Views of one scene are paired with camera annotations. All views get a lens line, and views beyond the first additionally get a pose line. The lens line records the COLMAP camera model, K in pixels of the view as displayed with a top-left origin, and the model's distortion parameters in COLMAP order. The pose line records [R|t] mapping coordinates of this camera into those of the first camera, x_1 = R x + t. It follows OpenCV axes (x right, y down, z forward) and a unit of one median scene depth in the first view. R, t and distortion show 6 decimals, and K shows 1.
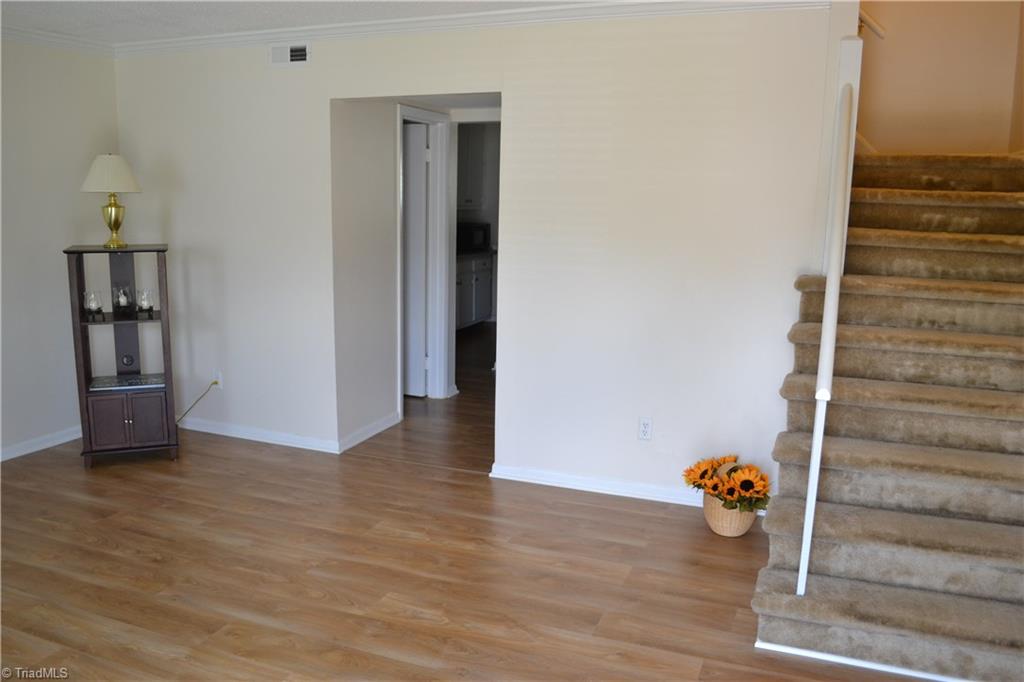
lens RADIAL K [[813.3, 0, 512.0], [0, 813.3, 341.0], [0, 0, 1]] dist [-0.081981, 0.003902]
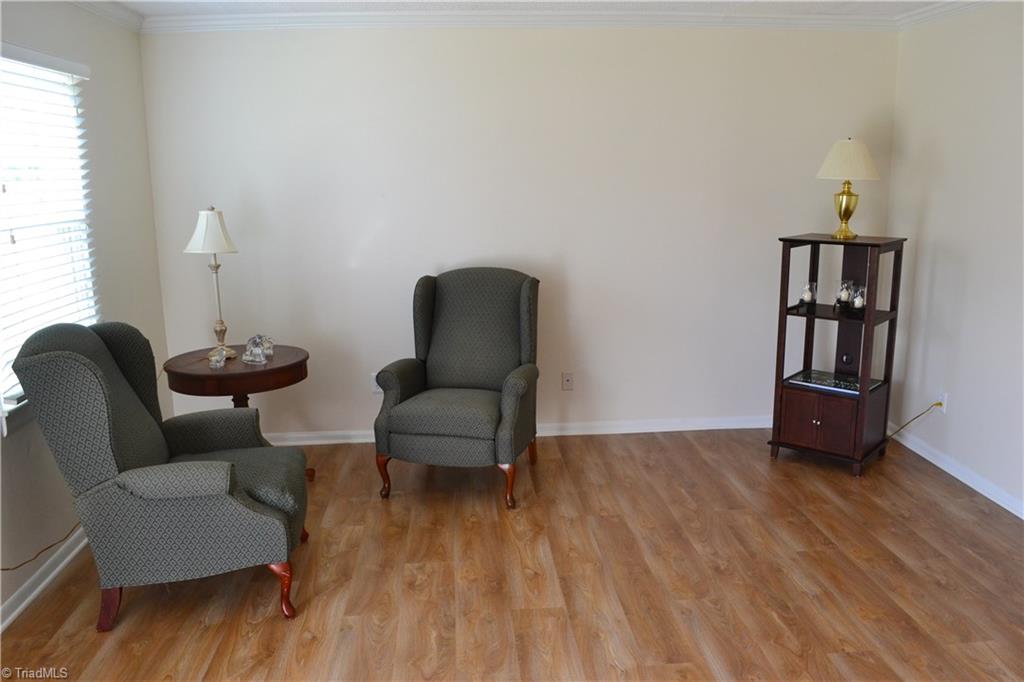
lens RADIAL K [[813.3, 0, 512.0], [0, 813.3, 341.0], [0, 0, 1]] dist [-0.081981, 0.003902]
pose [[0.443060, 0.161767, -0.881776, 0.183357], [-0.142016, 0.983830, 0.109131, -0.046552], [0.885172, 0.076875, 0.458869, 0.232711]]
